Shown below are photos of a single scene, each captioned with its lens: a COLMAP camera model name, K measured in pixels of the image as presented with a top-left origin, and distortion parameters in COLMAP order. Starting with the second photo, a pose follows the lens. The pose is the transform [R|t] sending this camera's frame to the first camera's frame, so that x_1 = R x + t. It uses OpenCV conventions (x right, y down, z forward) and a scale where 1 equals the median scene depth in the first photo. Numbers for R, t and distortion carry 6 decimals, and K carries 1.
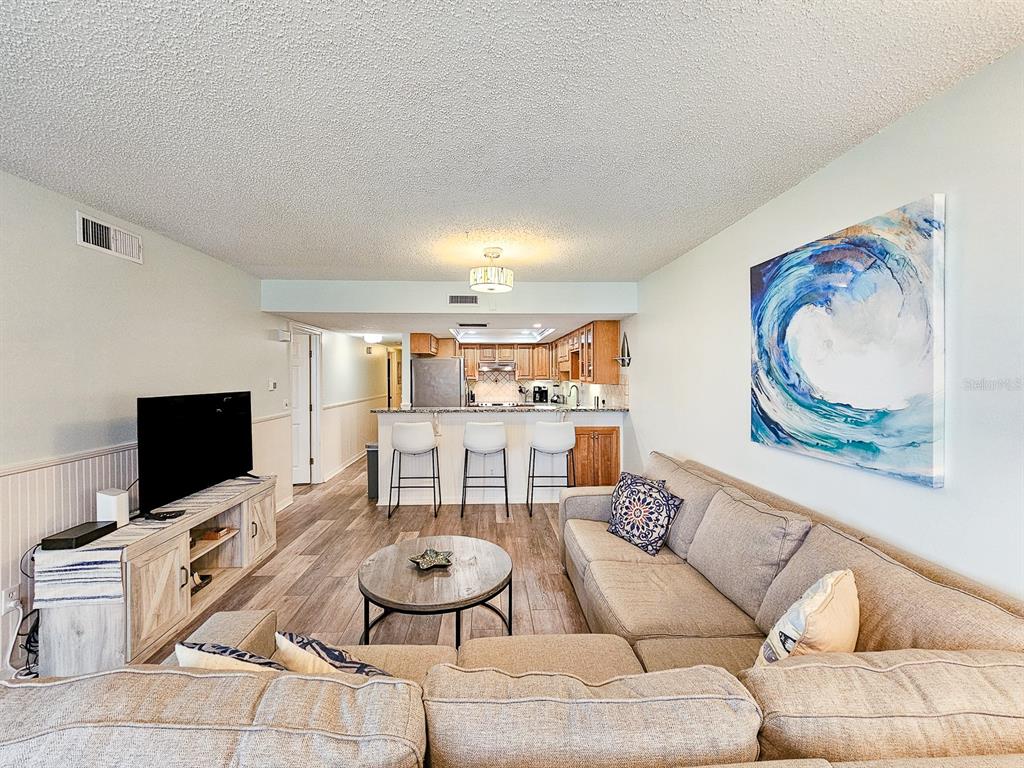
lens RADIAL K [[421.7, 0, 506.8], [0, 421.7, 376.0], [0, 0, 1]] dist [0.000816, 0.000382]
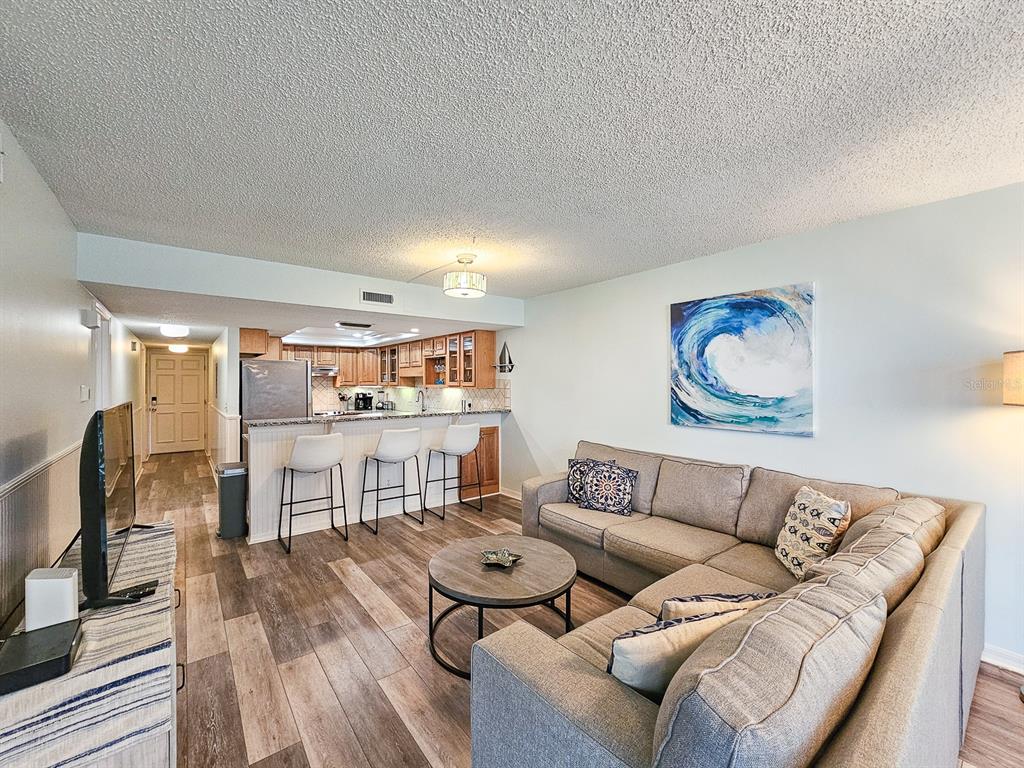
lens RADIAL K [[420.5, 0, 508.6], [0, 420.5, 381.1], [0, 0, 1]] dist [0.000608, 0.000052]
pose [[0.815838, 0.000615, 0.578280, -0.723374], [0.002628, 0.999985, -0.004772, 0.011797], [-0.578274, 0.005413, 0.815825, 0.152910]]
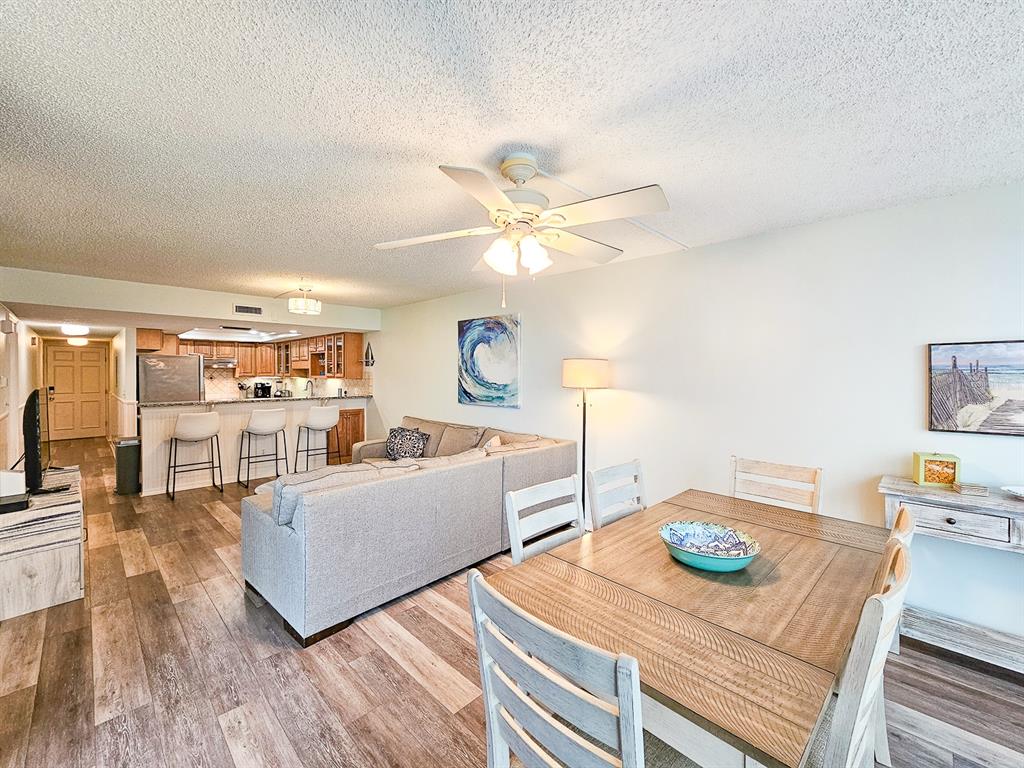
lens RADIAL K [[421.7, 0, 506.8], [0, 421.7, 376.0], [0, 0, 1]] dist [0.000816, 0.000382]
pose [[0.733345, -0.003210, 0.679849, -0.695787], [0.000109, 0.999989, 0.004604, 0.008682], [-0.679857, -0.003303, 0.733338, -0.732448]]
